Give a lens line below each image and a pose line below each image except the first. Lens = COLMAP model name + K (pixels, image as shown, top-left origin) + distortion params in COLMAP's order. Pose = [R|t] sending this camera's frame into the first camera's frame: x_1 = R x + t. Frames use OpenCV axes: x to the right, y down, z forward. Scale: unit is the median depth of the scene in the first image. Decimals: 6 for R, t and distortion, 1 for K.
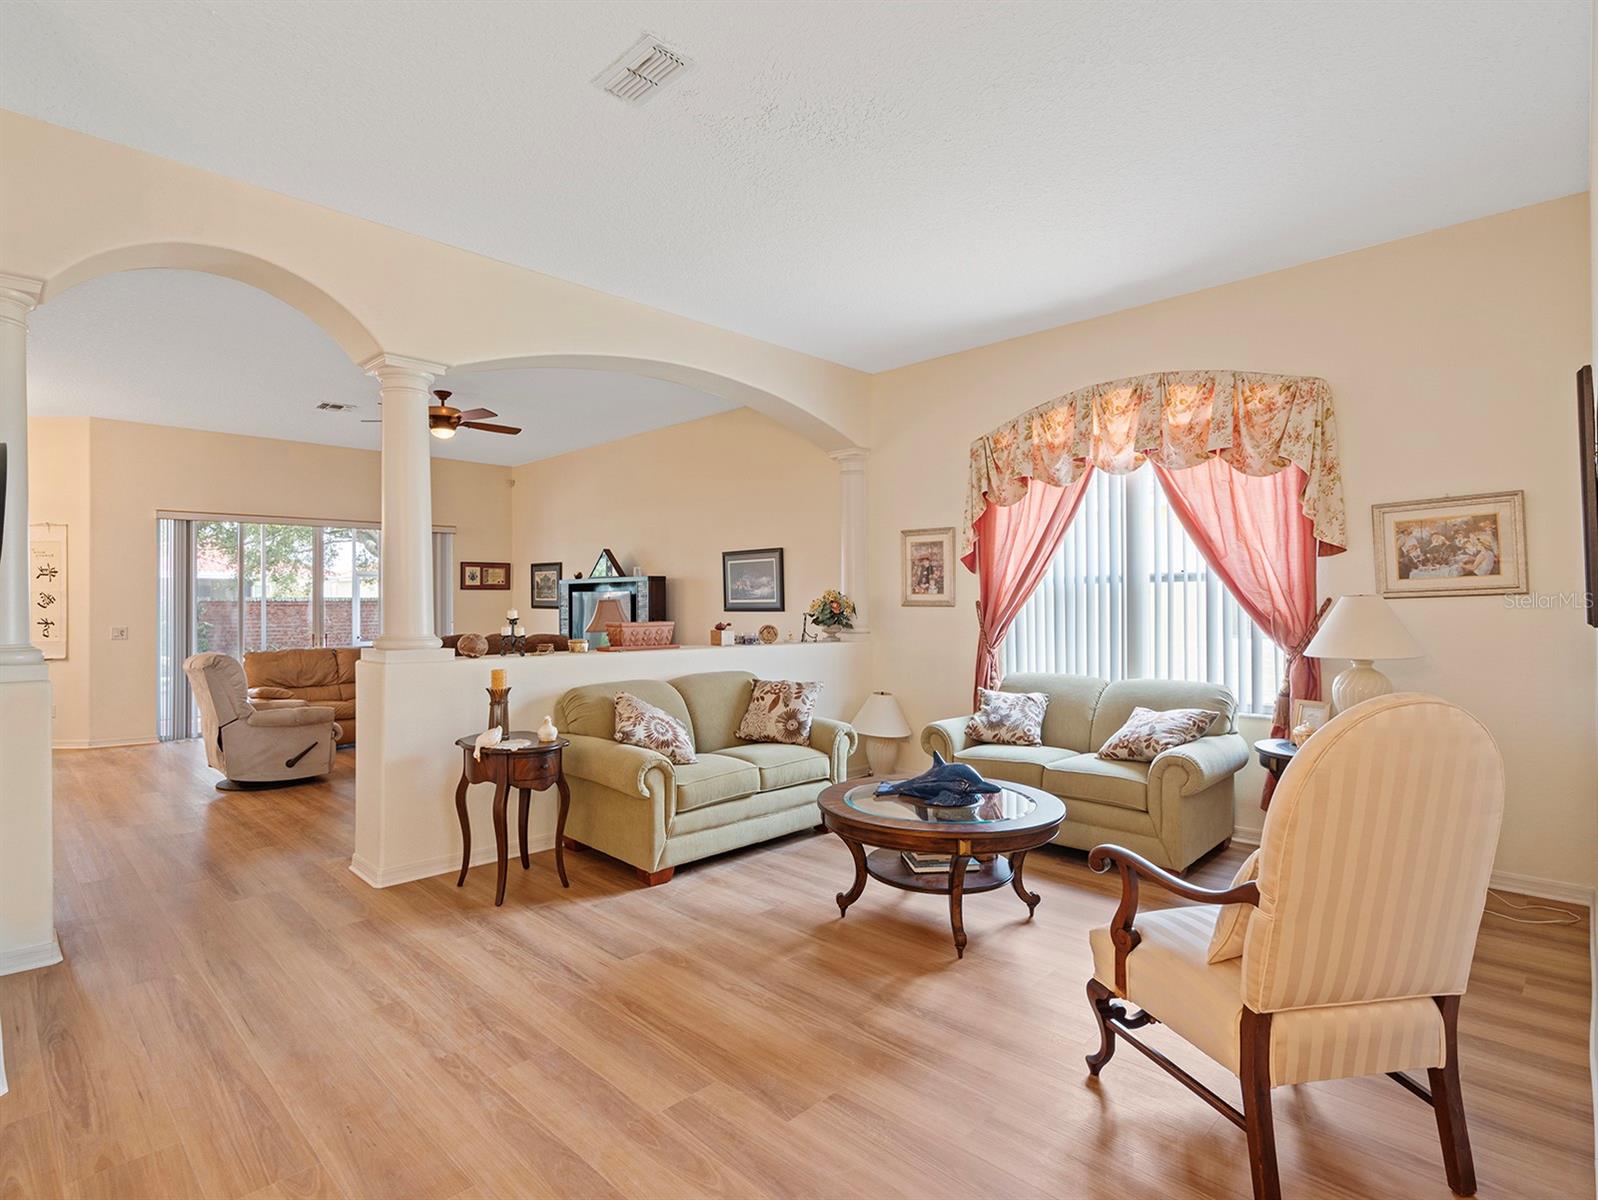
lens RADIAL K [[812.0, 0, 834.4], [0, 812.0, 600.0], [0, 0, 1]] dist [-0.036080, 0.000050]
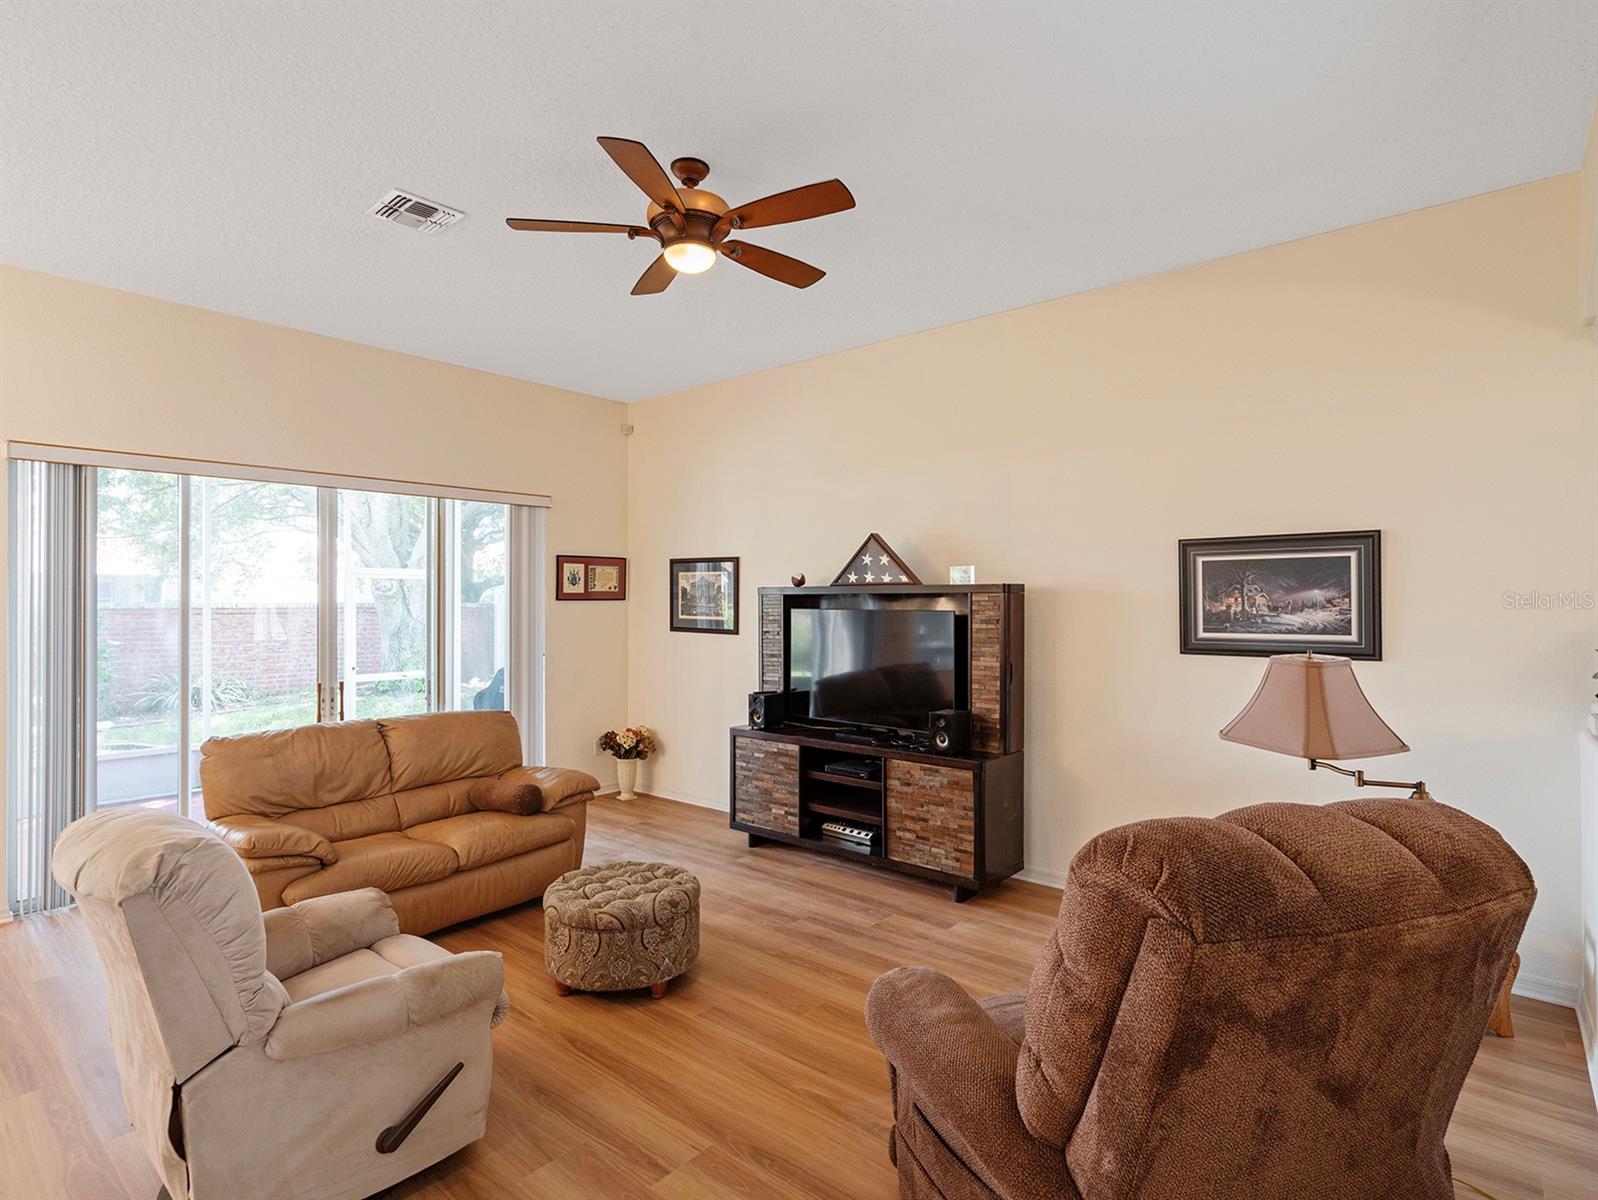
lens RADIAL K [[823.3, 0, 798.5], [0, 823.3, 589.3], [0, 0, 1]] dist [-0.000847, 0.000906]
pose [[0.999381, 0.006802, 0.034526, -0.376111], [-0.006359, 0.999896, -0.012914, -0.017916], [-0.034610, 0.012687, 0.999320, 0.463002]]
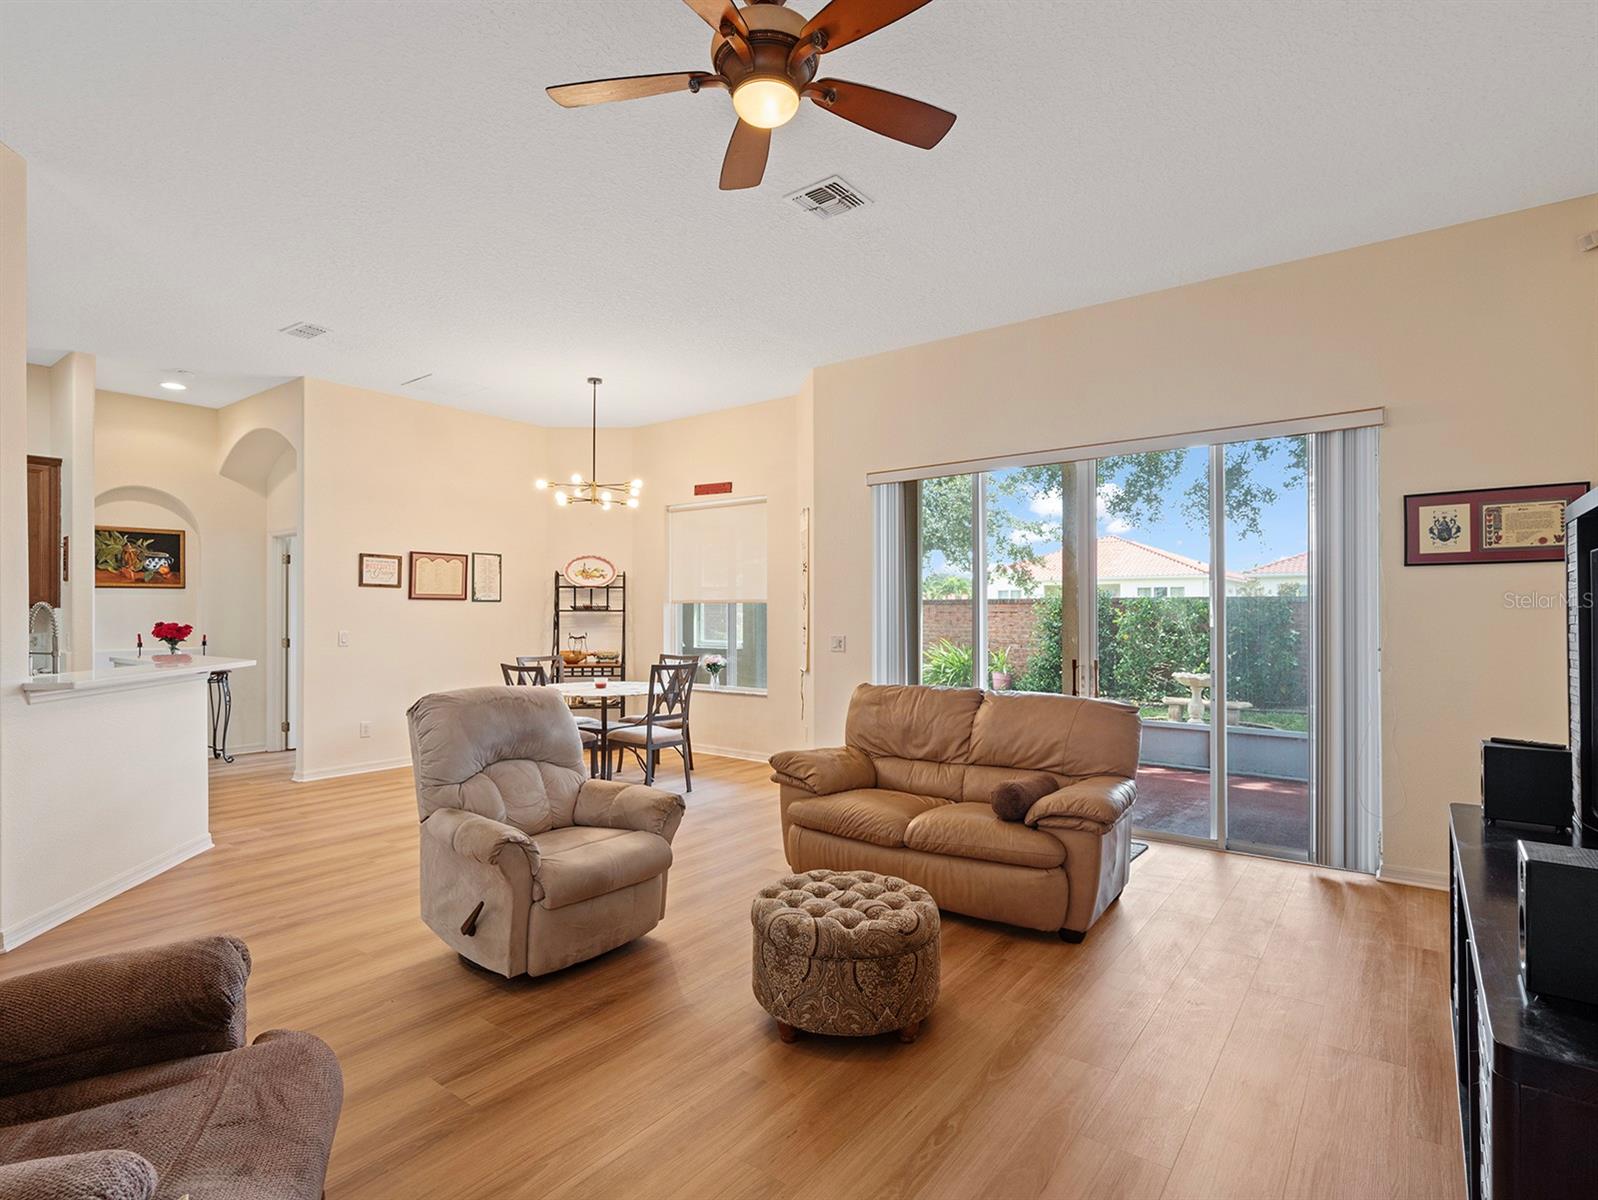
lens RADIAL K [[820.7, 0, 791.2], [0, 820.7, 608.7], [0, 0, 1]] dist [-0.001484, 0.000525]
pose [[0.084324, 0.004140, -0.996430, -0.114954], [0.007965, 0.999957, 0.004829, 0.004219], [0.996407, -0.008344, 0.084287, 0.832264]]
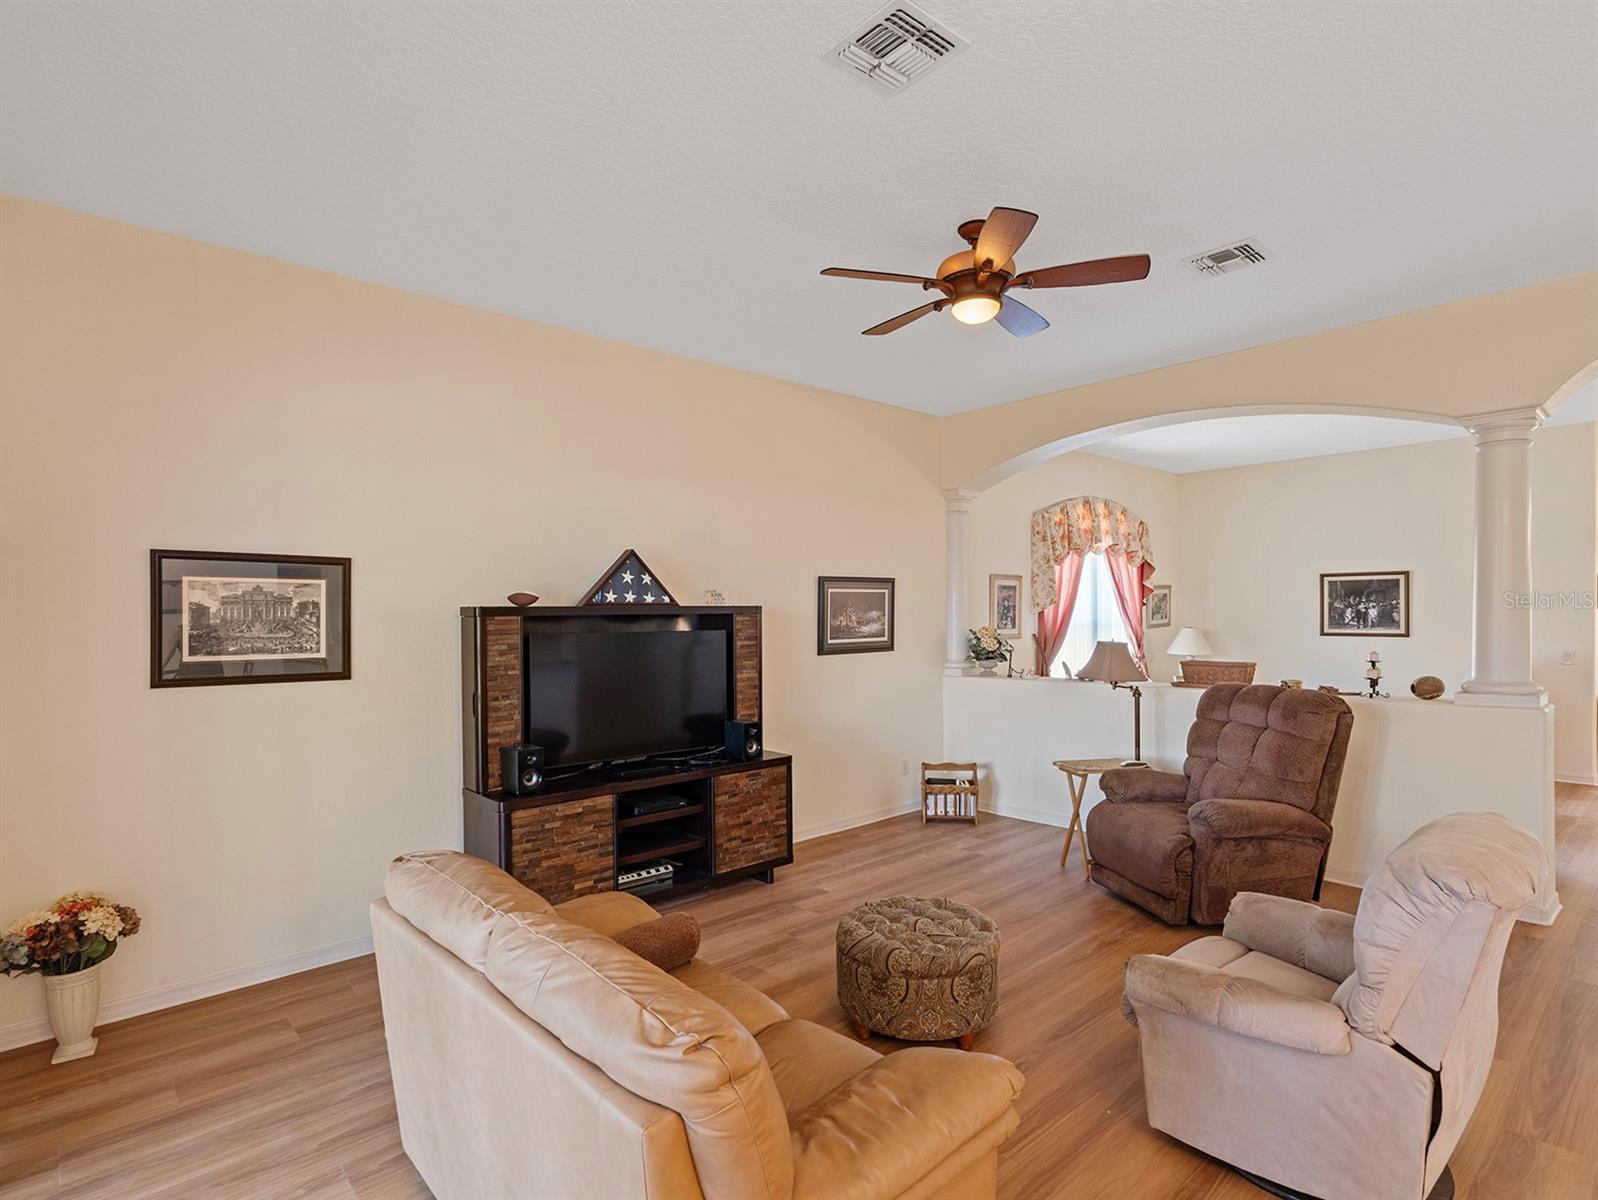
lens RADIAL K [[820.7, 0, 791.2], [0, 820.7, 608.7], [0, 0, 1]] dist [-0.001484, 0.000525]
pose [[0.106709, 0.008543, 0.994254, -0.843700], [0.005564, 0.999942, -0.009189, -0.021148], [-0.994275, 0.006512, 0.106655, 0.897850]]
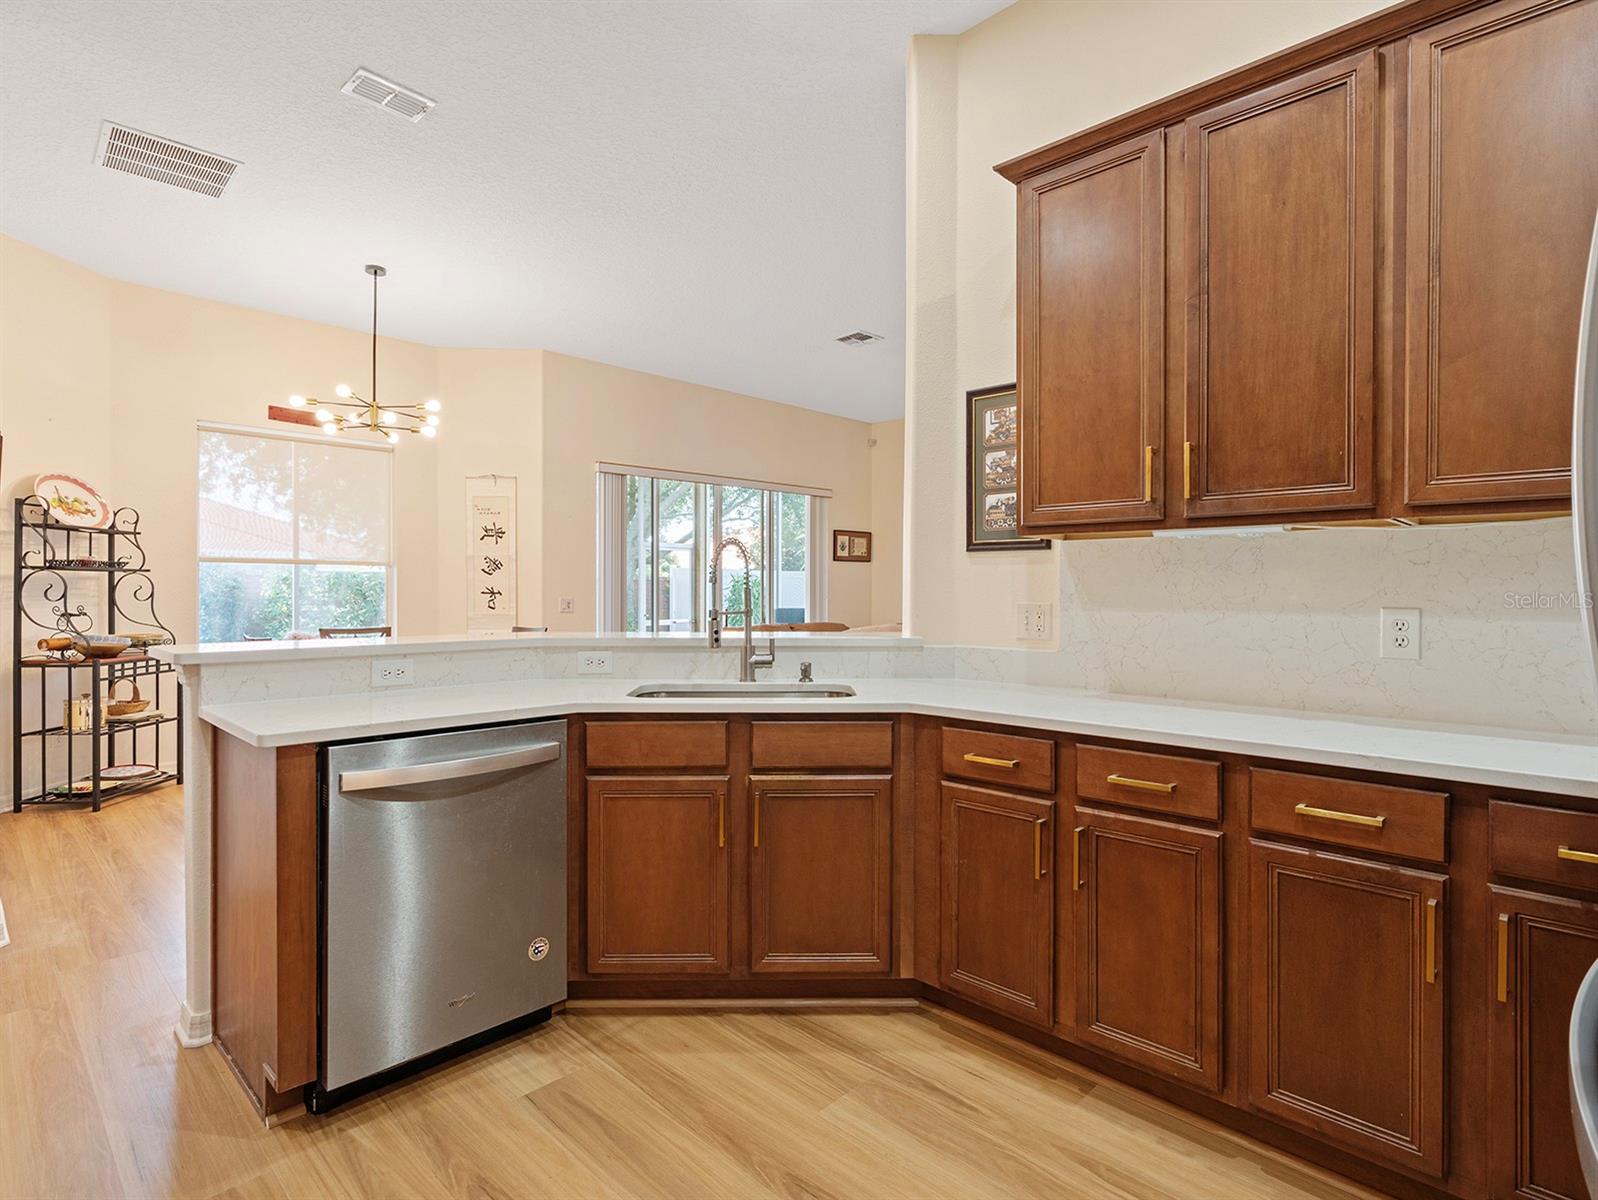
lens RADIAL K [[823.3, 0, 798.5], [0, 823.3, 589.3], [0, 0, 1]] dist [-0.000847, 0.000906]
pose [[0.999303, 0.006195, -0.036825, -0.582711], [-0.006017, 0.999970, 0.004949, 0.017568], [0.036855, -0.004724, 0.999309, 0.112908]]
